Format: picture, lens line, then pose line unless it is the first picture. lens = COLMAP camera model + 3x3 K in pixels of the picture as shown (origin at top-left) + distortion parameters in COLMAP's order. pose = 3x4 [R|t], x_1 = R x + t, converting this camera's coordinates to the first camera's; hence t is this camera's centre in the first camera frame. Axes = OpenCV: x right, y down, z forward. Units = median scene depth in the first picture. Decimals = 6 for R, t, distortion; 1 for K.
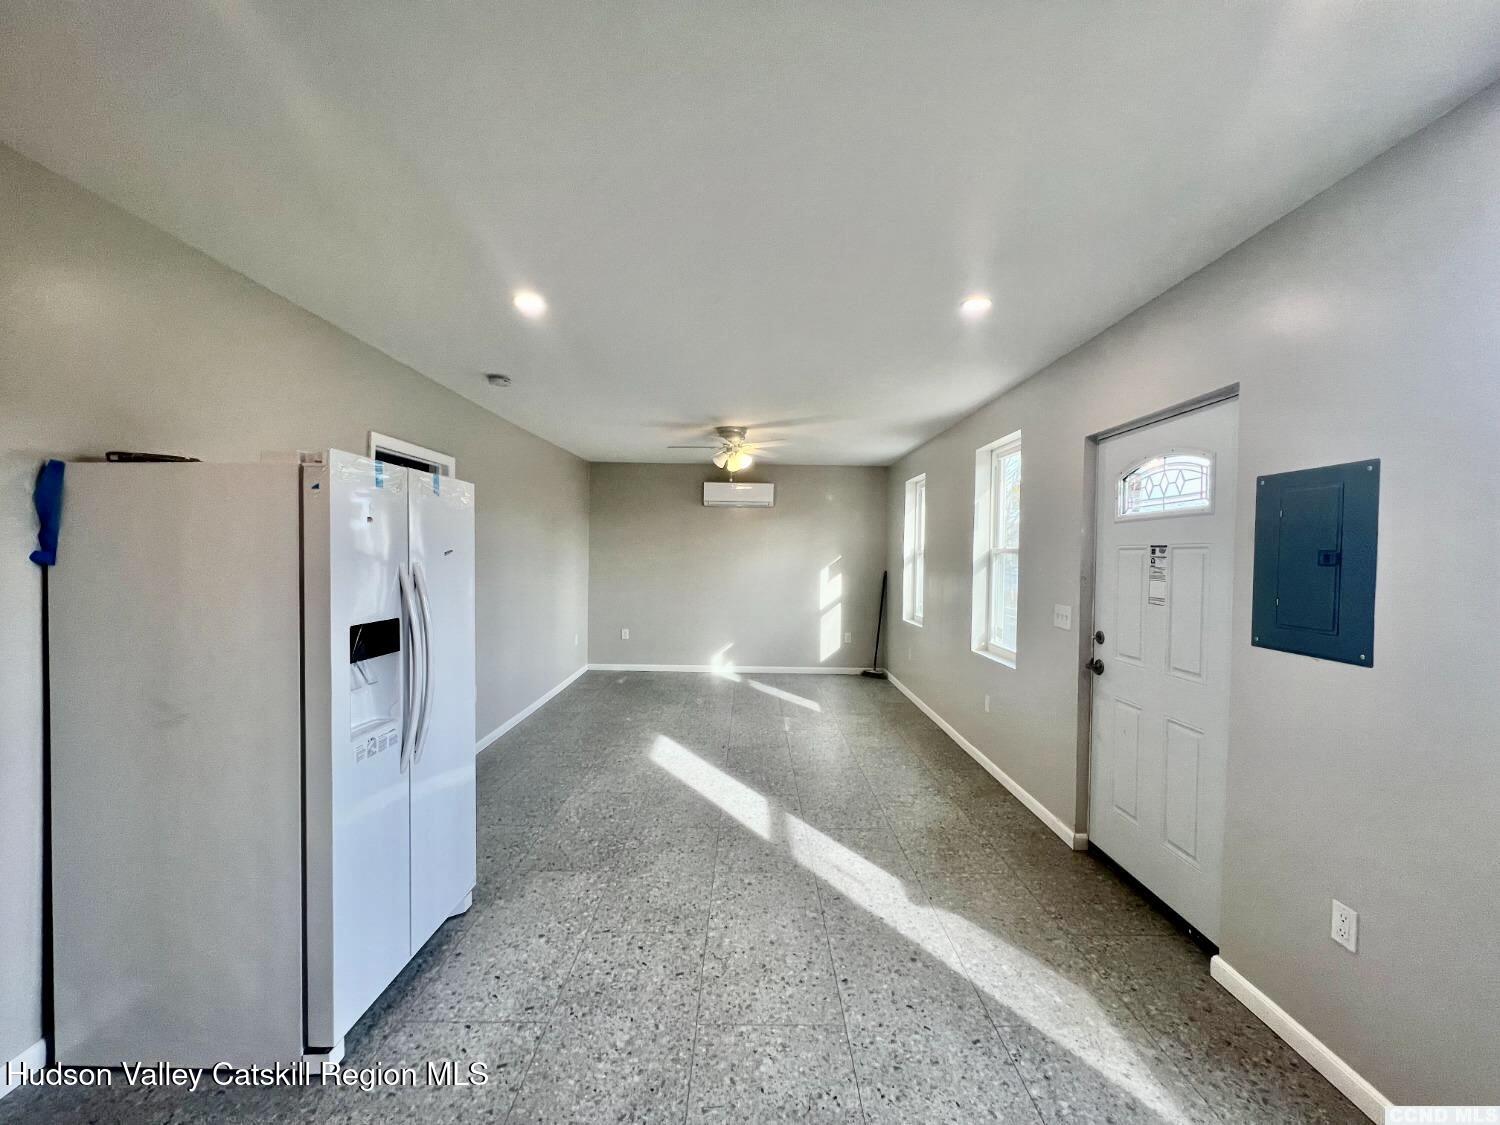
lens RADIAL K [[599.4, 0, 749.1], [0, 599.4, 561.9], [0, 0, 1]] dist [-0.006567, 0.000492]
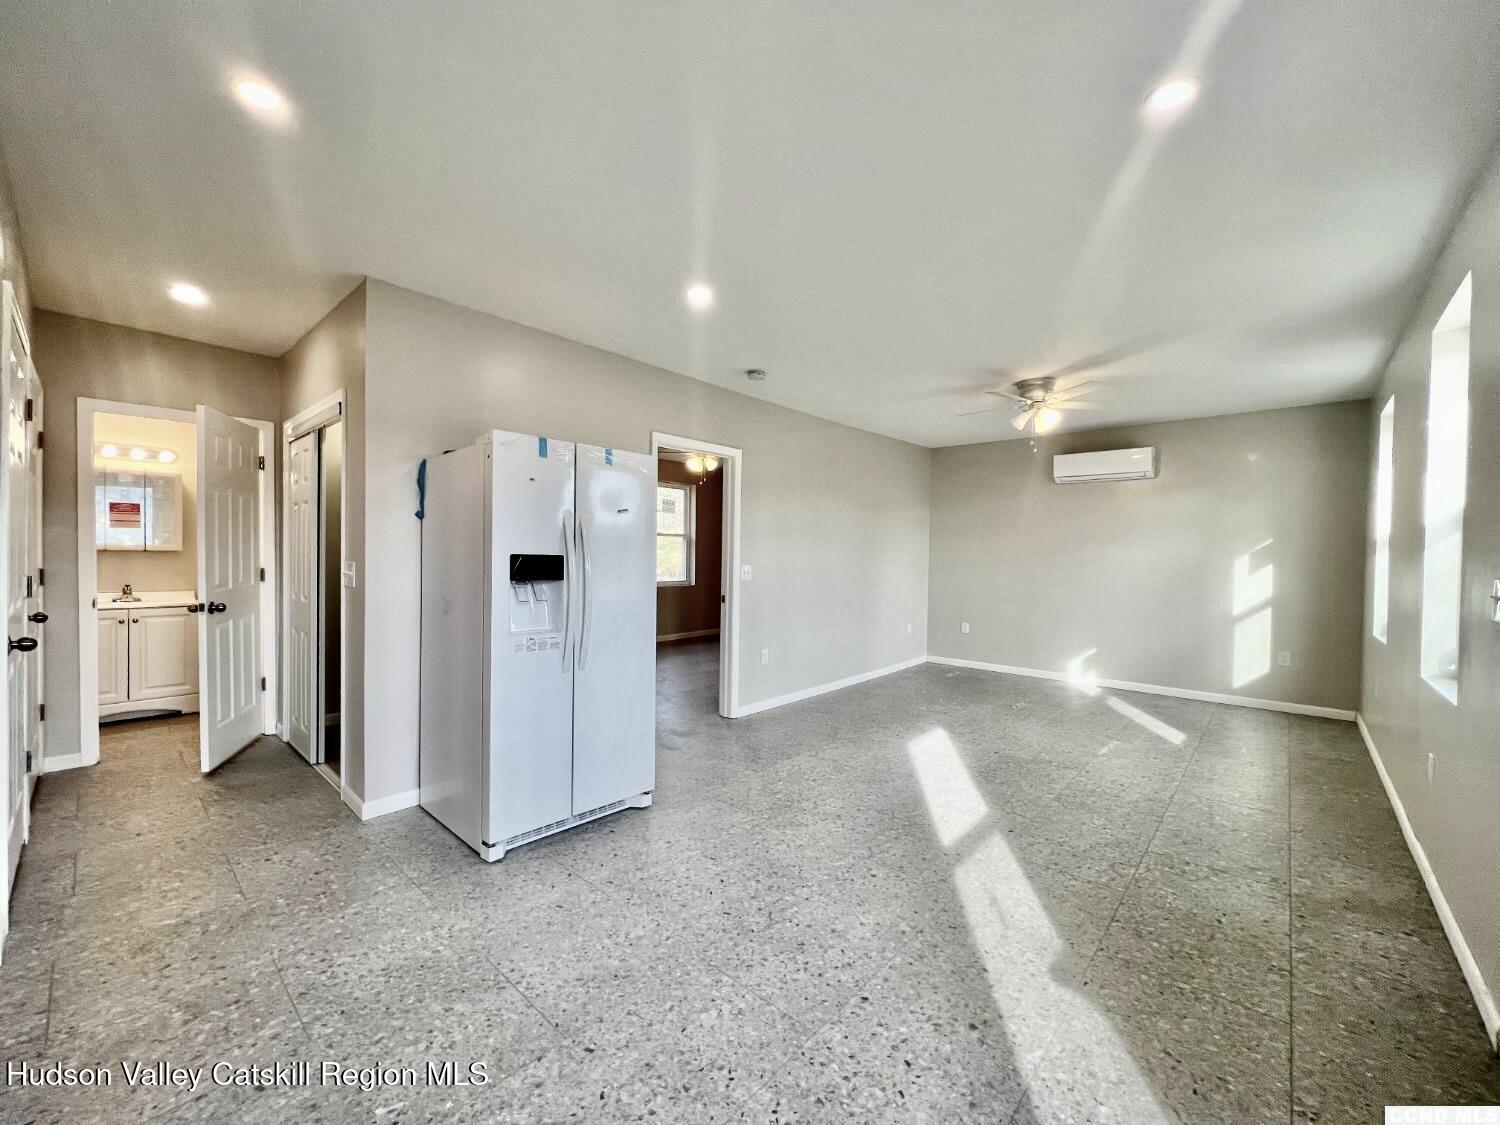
lens RADIAL K [[599.4, 0, 749.8], [0, 599.4, 564.6], [0, 0, 1]] dist [-0.006567, 0.000492]
pose [[0.741516, 0.008045, -0.670887, 0.374436], [-0.015027, 0.999876, -0.004618, 0.069079], [0.670767, 0.013506, 0.741545, 0.174868]]
